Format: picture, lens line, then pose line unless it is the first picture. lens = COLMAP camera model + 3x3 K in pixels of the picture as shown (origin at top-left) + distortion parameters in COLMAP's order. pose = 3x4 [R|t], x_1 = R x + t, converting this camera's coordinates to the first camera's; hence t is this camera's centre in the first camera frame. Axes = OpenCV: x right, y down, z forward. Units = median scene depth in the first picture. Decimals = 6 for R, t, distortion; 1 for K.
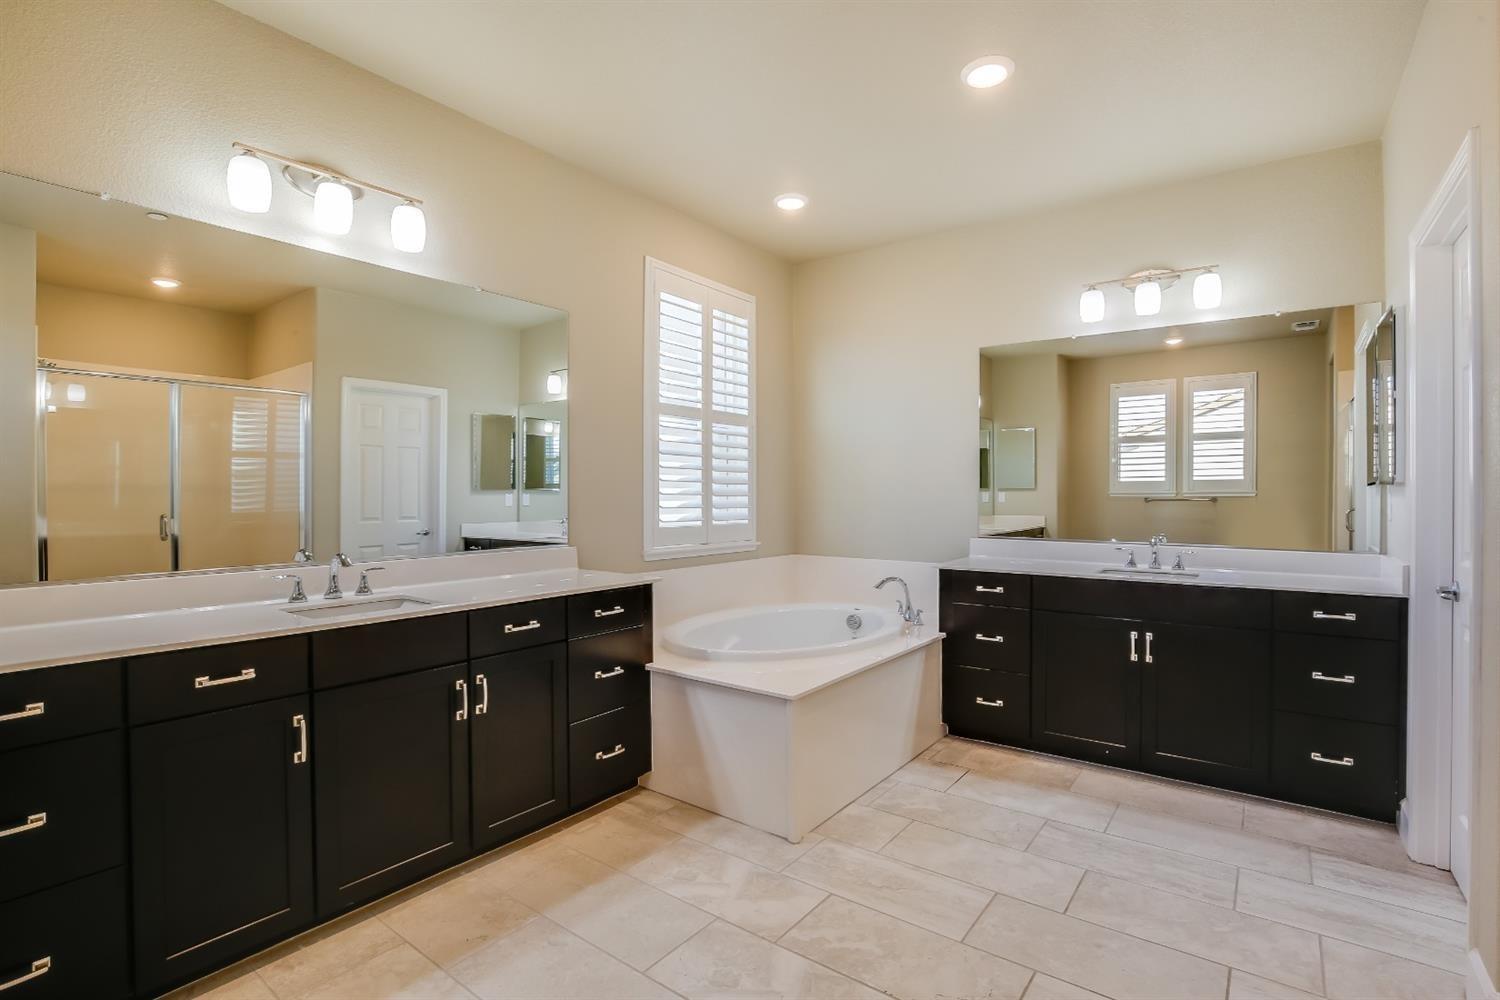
lens RADIAL K [[715.3, 0, 766.7], [0, 715.3, 494.2], [0, 0, 1]] dist [-0.018823, 0.000877]
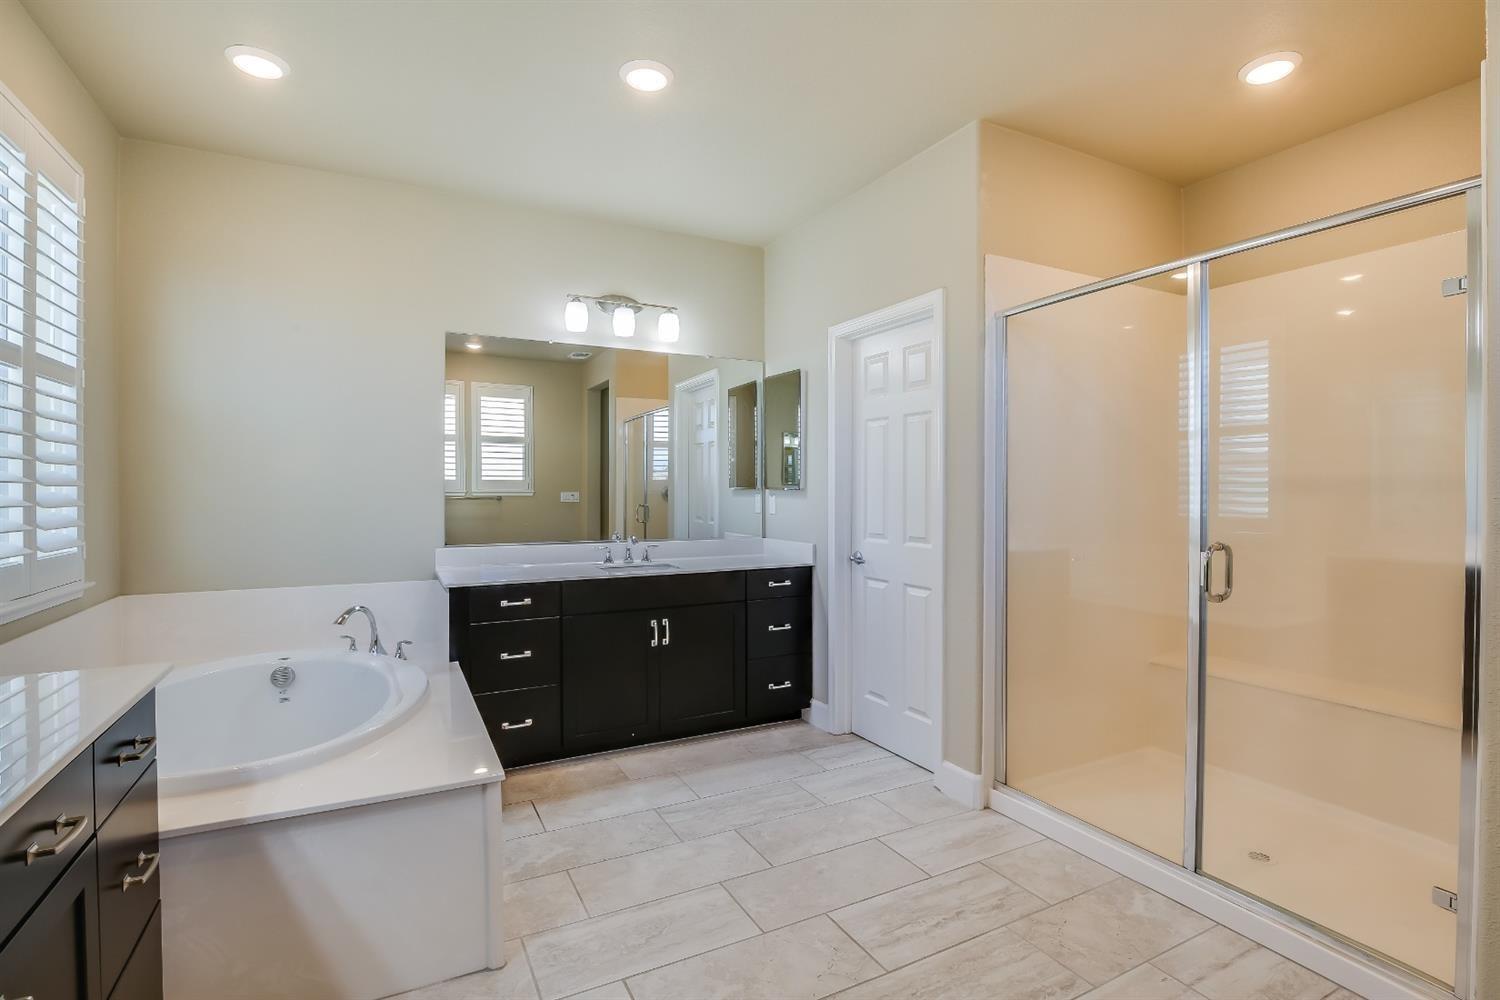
lens RADIAL K [[715.3, 0, 766.7], [0, 715.3, 494.2], [0, 0, 1]] dist [-0.018823, 0.000877]
pose [[0.435358, -0.007876, 0.900223, -0.413649], [0.001883, 0.999968, 0.007838, -0.014417], [-0.900255, -0.001717, 0.435359, 0.339264]]
